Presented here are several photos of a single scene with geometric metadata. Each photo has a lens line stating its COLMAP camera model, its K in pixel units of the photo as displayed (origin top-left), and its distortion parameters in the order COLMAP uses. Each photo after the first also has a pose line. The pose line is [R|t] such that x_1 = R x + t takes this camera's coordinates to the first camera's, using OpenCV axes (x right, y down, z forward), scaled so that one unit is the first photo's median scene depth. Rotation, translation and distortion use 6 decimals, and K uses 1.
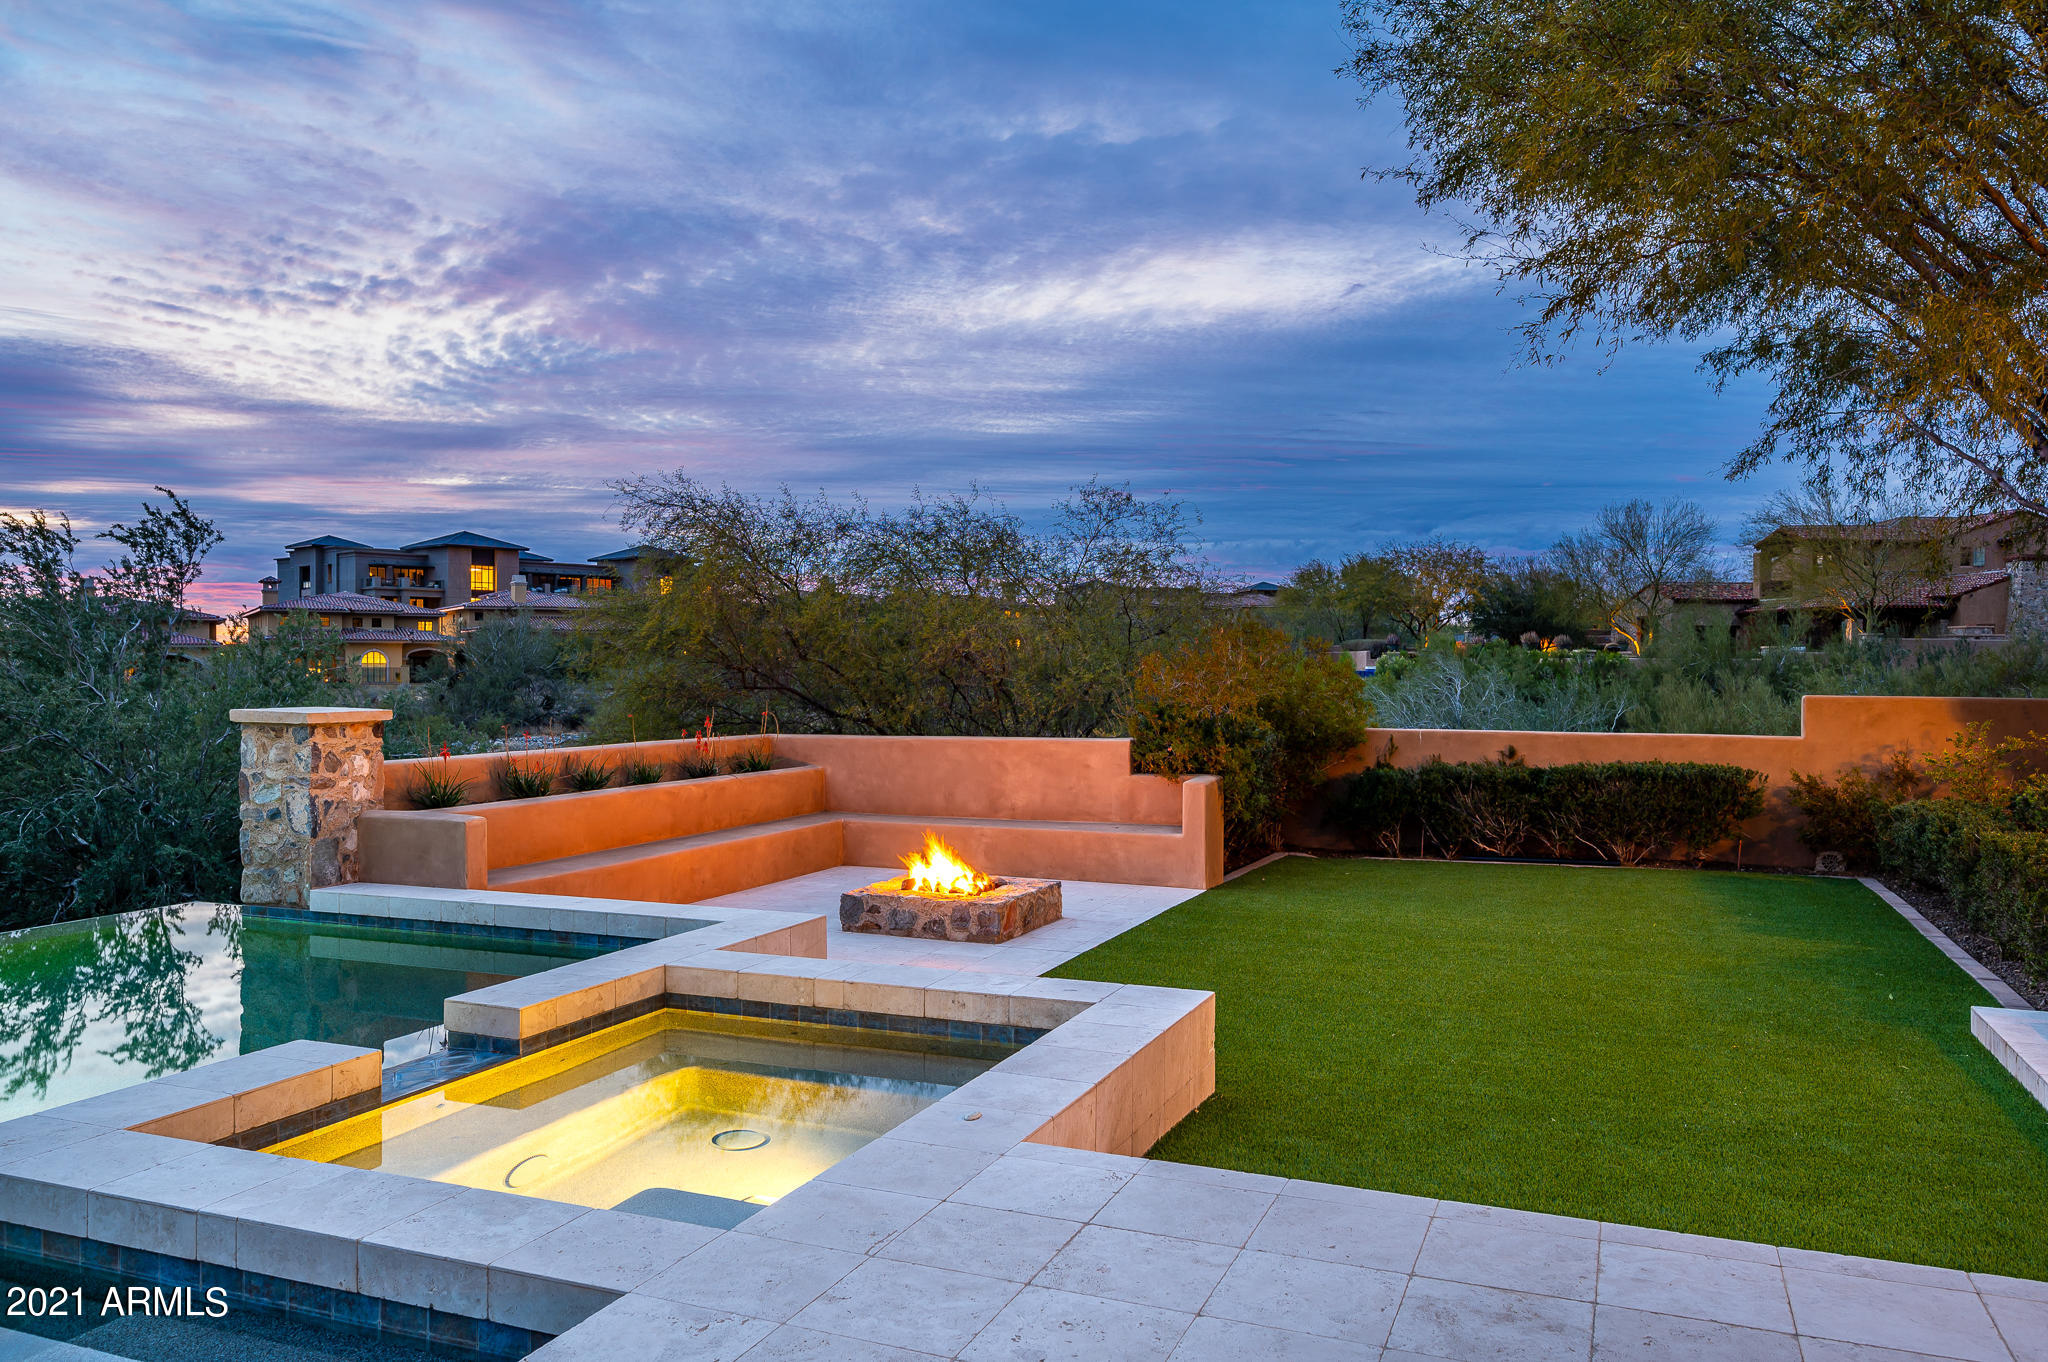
lens RADIAL K [[1494.6, 0, 1003.6], [0, 1494.6, 686.8], [0, 0, 1]] dist [0.003594, -0.003554]
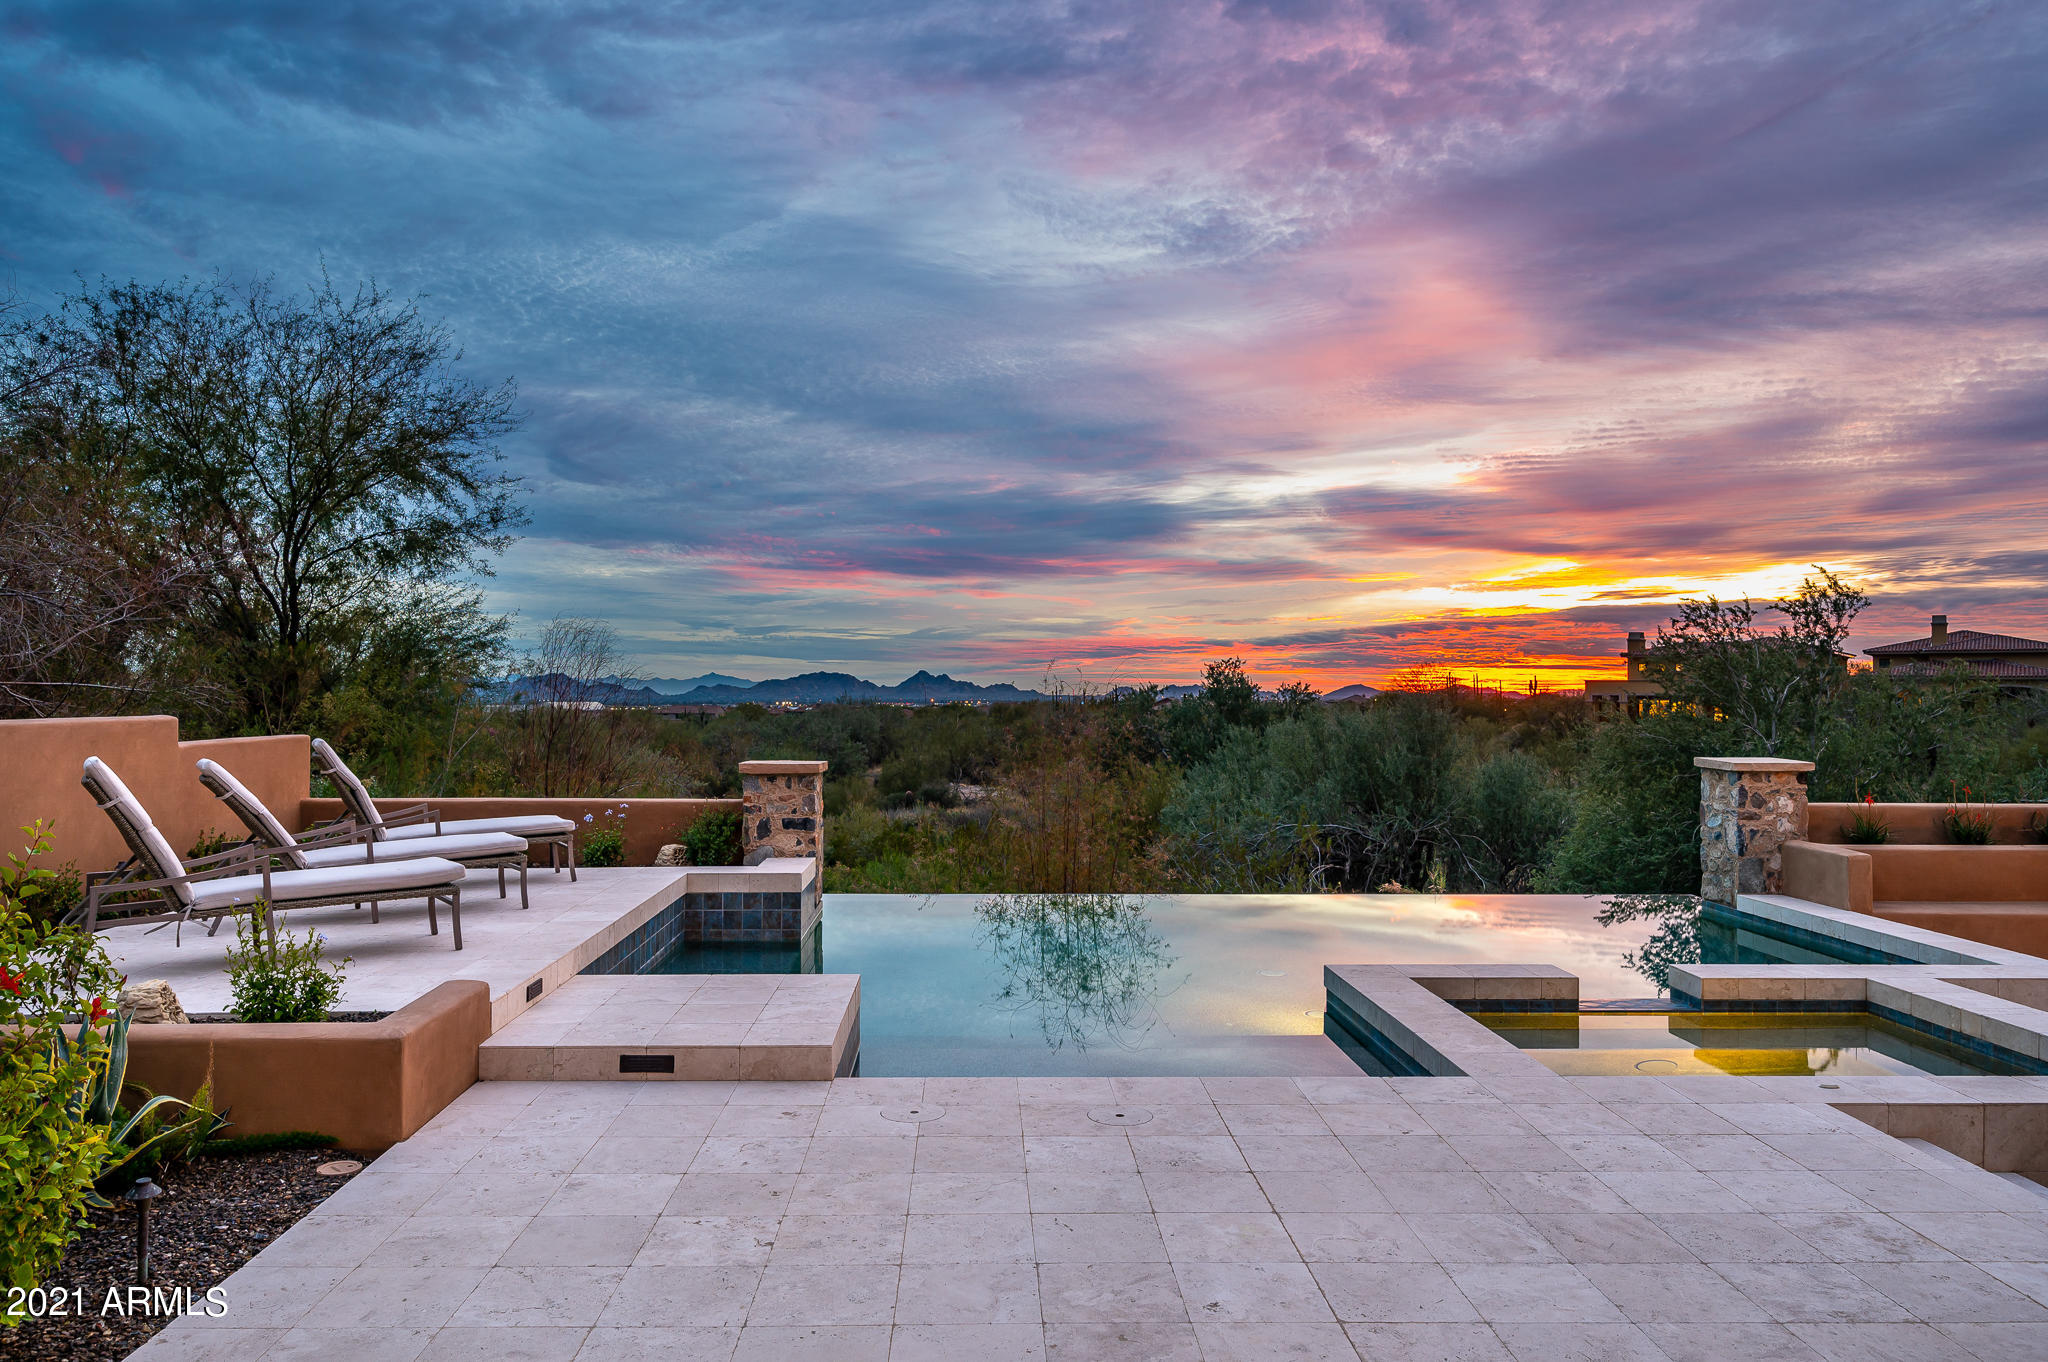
lens RADIAL K [[1397.3, 0, 1008.9], [0, 1397.3, 665.7], [0, 0, 1]] dist [0.006853, -0.003927]
pose [[0.404355, -0.016109, -0.914460, 0.416570], [-0.015394, 0.999583, -0.024415, -0.028405], [0.914472, 0.023950, 0.403939, -0.109307]]
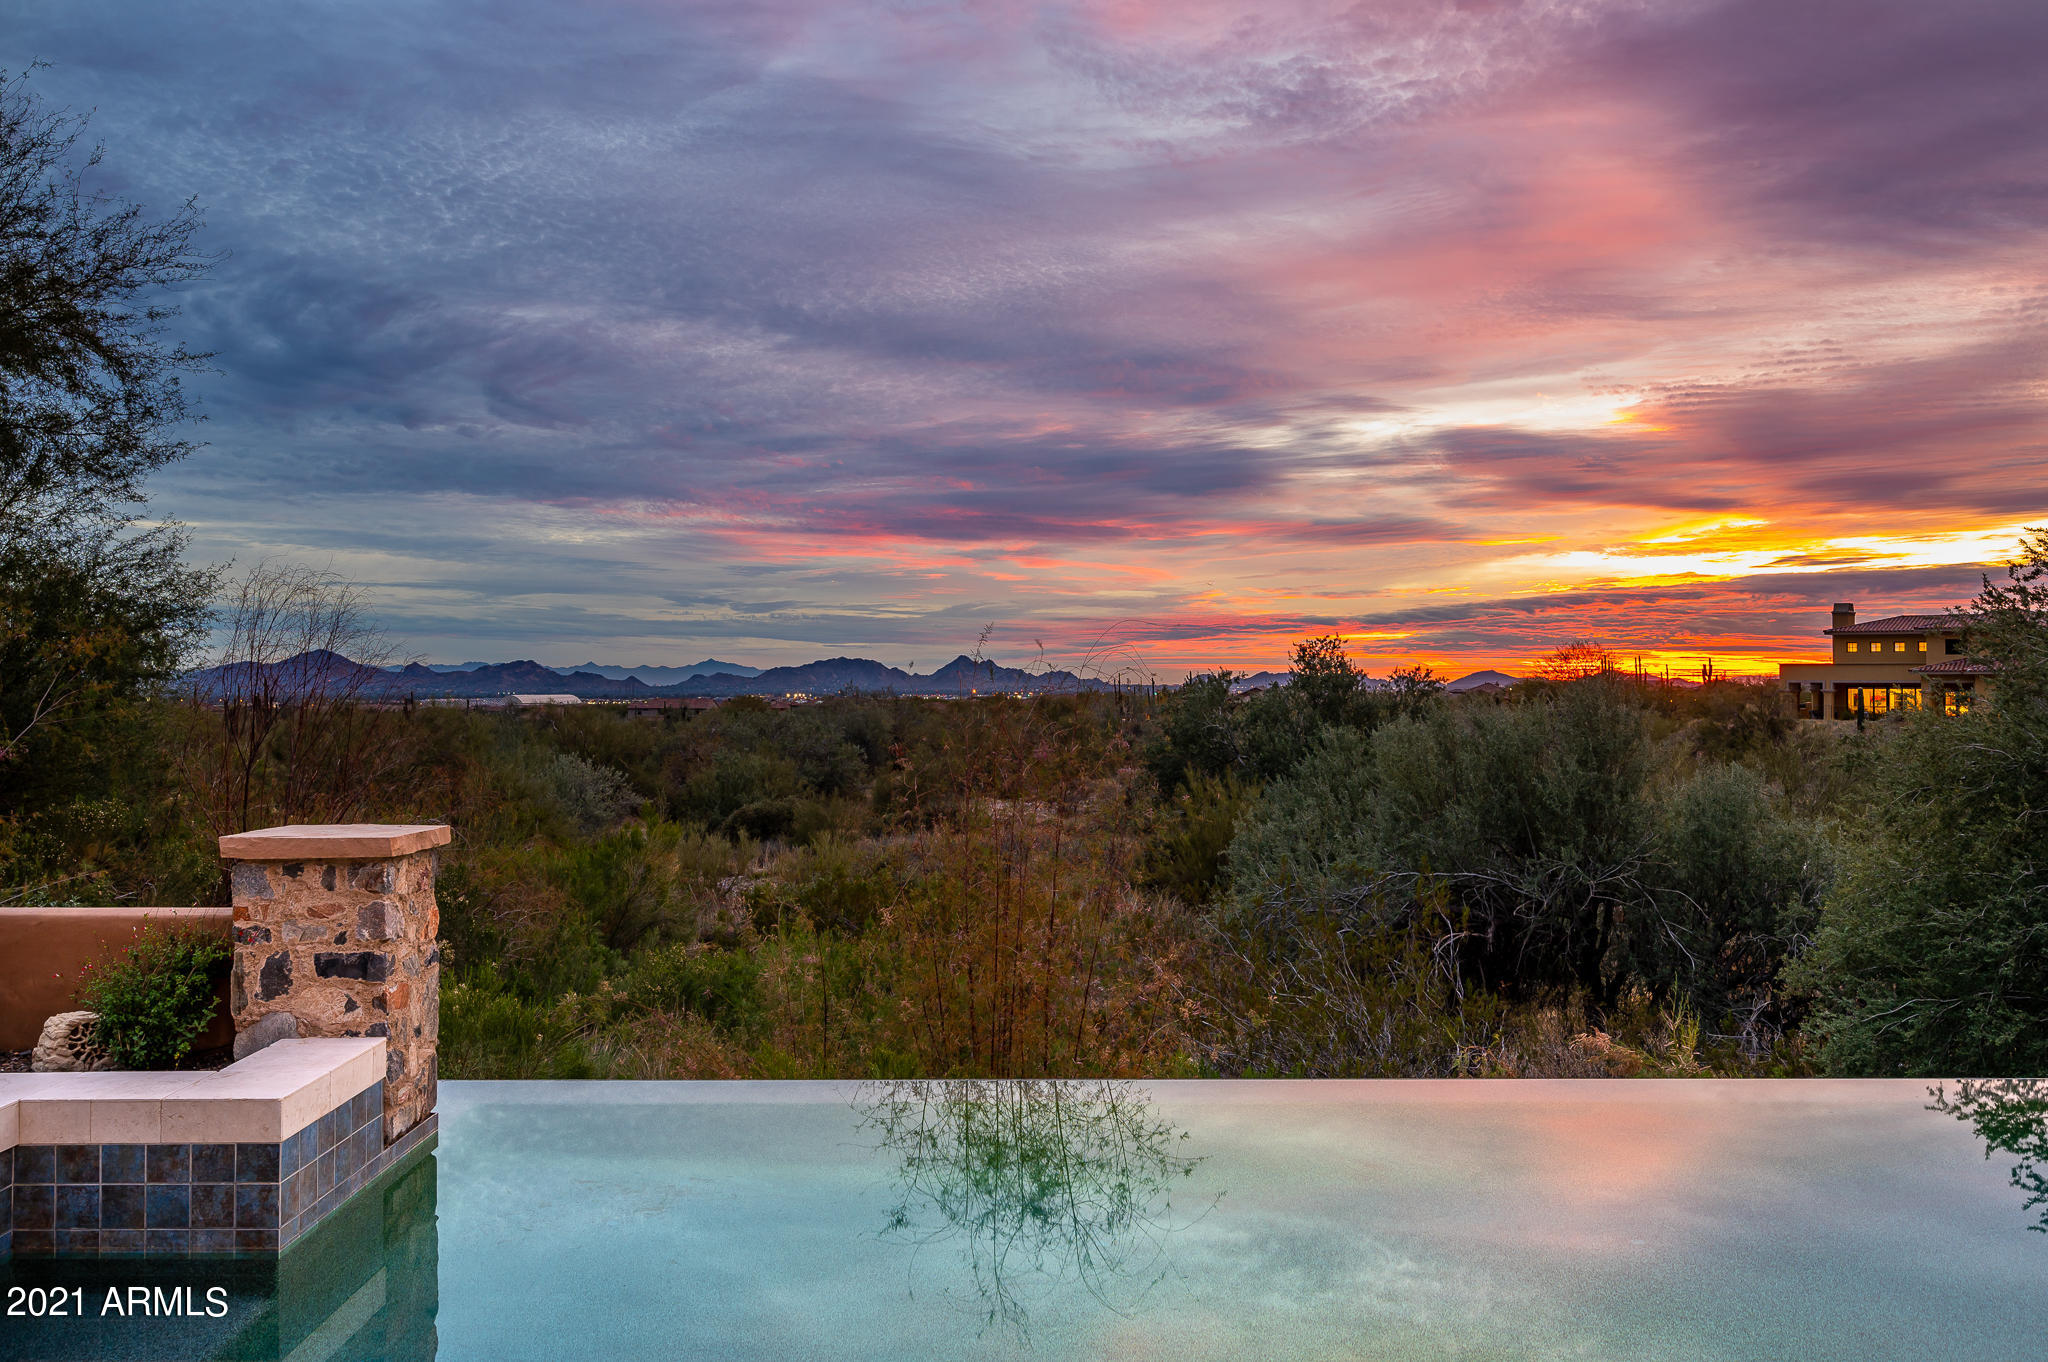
lens RADIAL K [[1692.2, 0, 1024.2], [0, 1692.2, 690.6], [0, 0, 1]] dist [-0.000188, 0.009657]
pose [[0.382618, 0.004975, -0.923893, -0.028443], [-0.012403, 0.999923, 0.000248, -0.033352], [0.923823, 0.011364, 0.382650, 0.205050]]
